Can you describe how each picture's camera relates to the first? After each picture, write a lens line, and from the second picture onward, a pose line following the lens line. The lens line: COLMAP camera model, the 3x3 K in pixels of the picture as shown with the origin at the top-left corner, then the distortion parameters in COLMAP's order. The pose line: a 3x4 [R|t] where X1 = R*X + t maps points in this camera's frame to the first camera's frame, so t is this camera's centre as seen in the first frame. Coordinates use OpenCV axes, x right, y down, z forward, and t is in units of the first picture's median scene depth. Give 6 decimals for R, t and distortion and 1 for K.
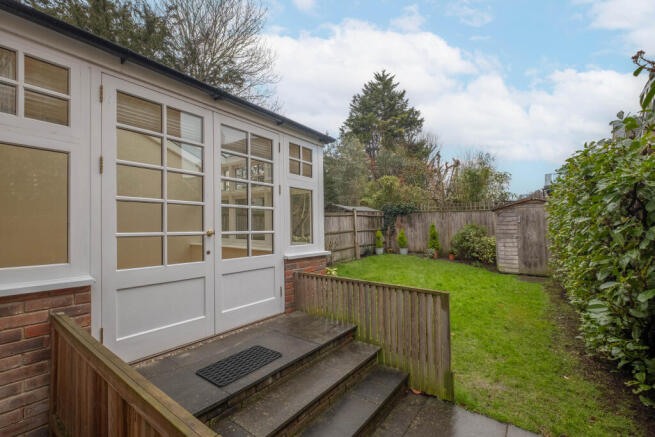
lens RADIAL K [[284.2, 0, 328.3], [0, 284.2, 220.7], [0, 0, 1]] dist [0.001787, -0.000010]
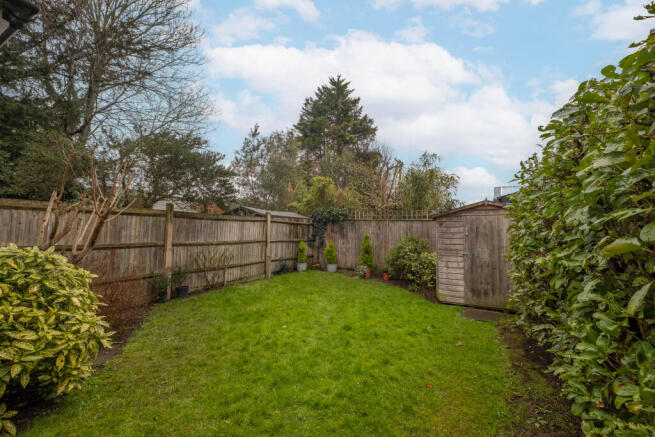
lens RADIAL K [[284.2, 0, 312.2], [0, 284.2, 232.4], [0, 0, 1]] dist [0.001787, -0.000010]
pose [[0.995372, 0.028376, 0.091816, 0.131291], [-0.028853, 0.999576, 0.003862, 0.005007], [-0.091668, -0.006494, 0.995768, 0.194364]]
